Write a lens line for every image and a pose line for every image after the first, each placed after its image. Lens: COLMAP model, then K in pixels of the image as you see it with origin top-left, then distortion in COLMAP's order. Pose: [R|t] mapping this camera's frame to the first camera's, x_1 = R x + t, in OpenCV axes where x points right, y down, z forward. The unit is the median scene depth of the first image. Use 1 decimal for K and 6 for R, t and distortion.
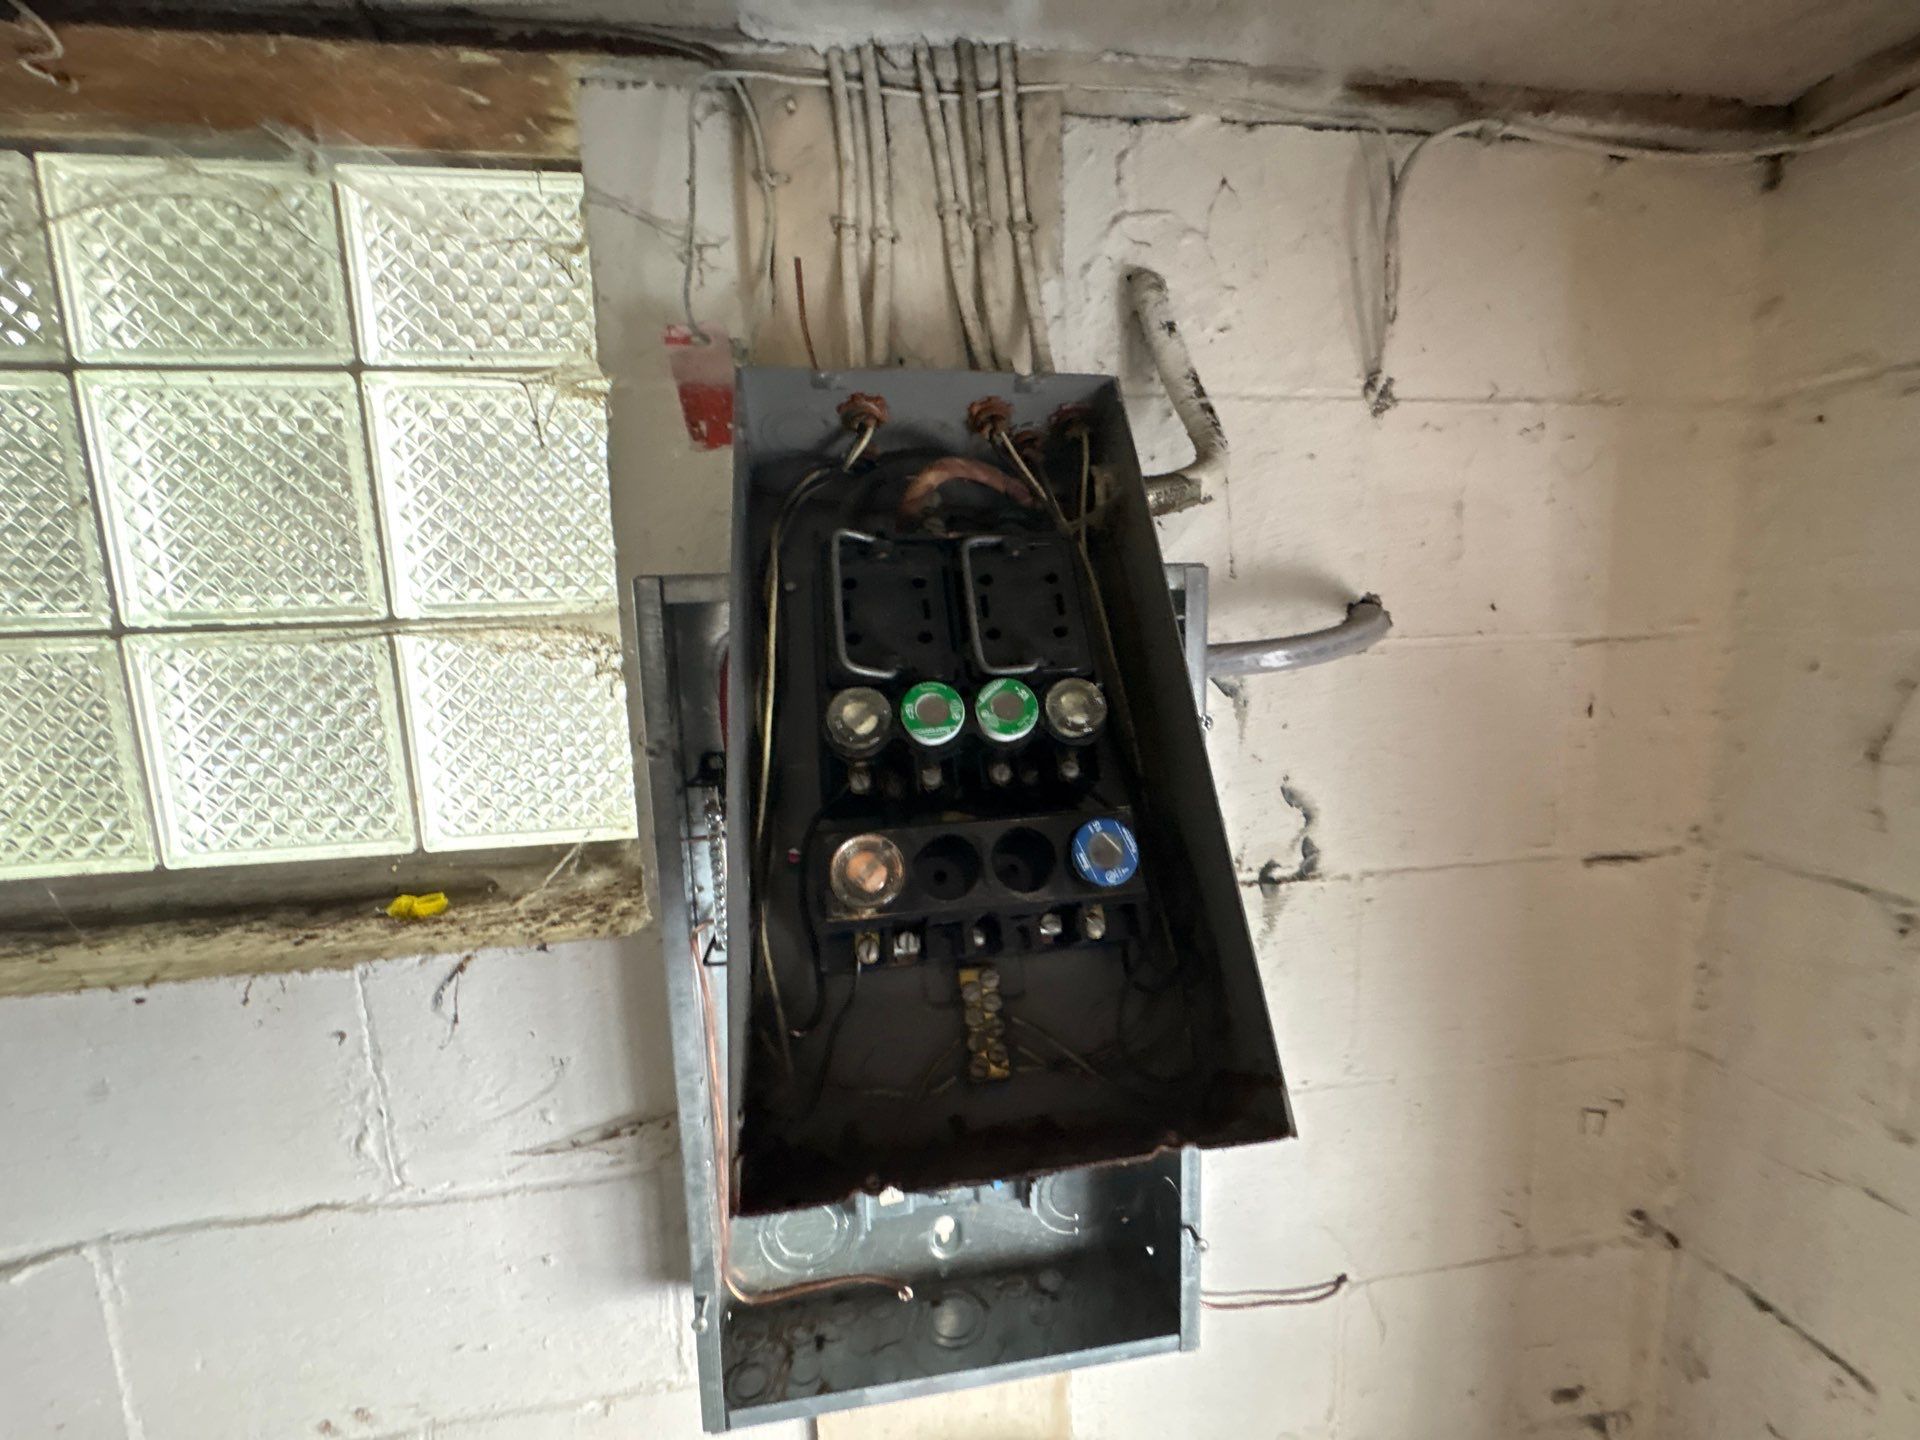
lens RADIAL K [[764.4, 0, 959.0], [0, 764.4, 719.0], [0, 0, 1]] dist [0.000912, -0.000273]
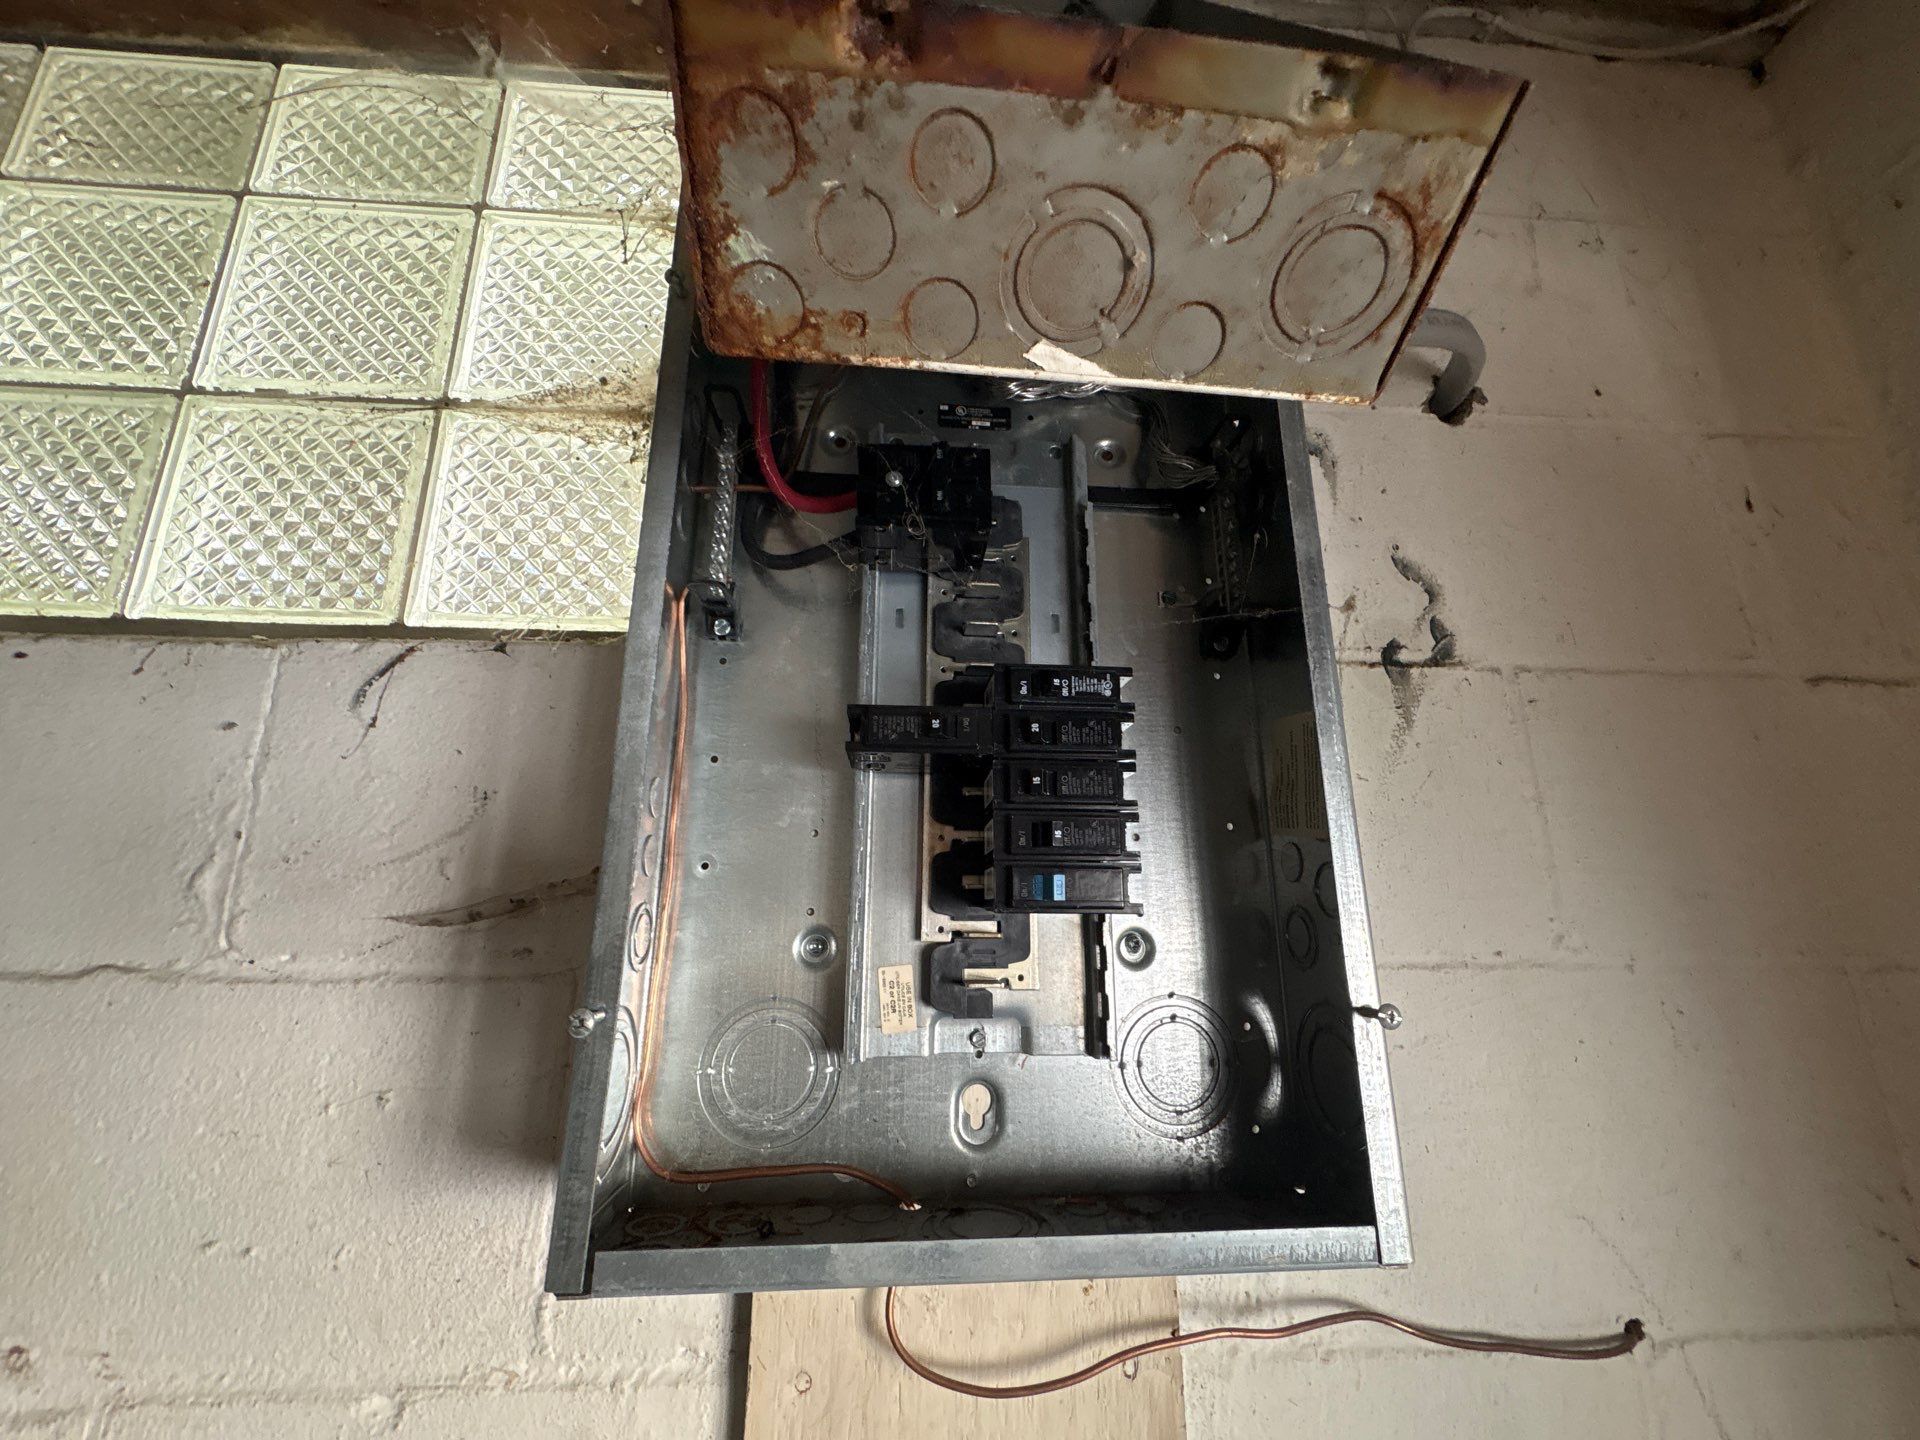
lens RADIAL K [[766.2, 0, 962.4], [0, 766.2, 720.0], [0, 0, 1]] dist [0.000525, -0.000135]
pose [[0.997718, 0.016579, -0.065446, 0.007601], [-0.040061, 0.925656, -0.376240, 0.607904], [0.054343, 0.378003, 0.924208, 0.267268]]
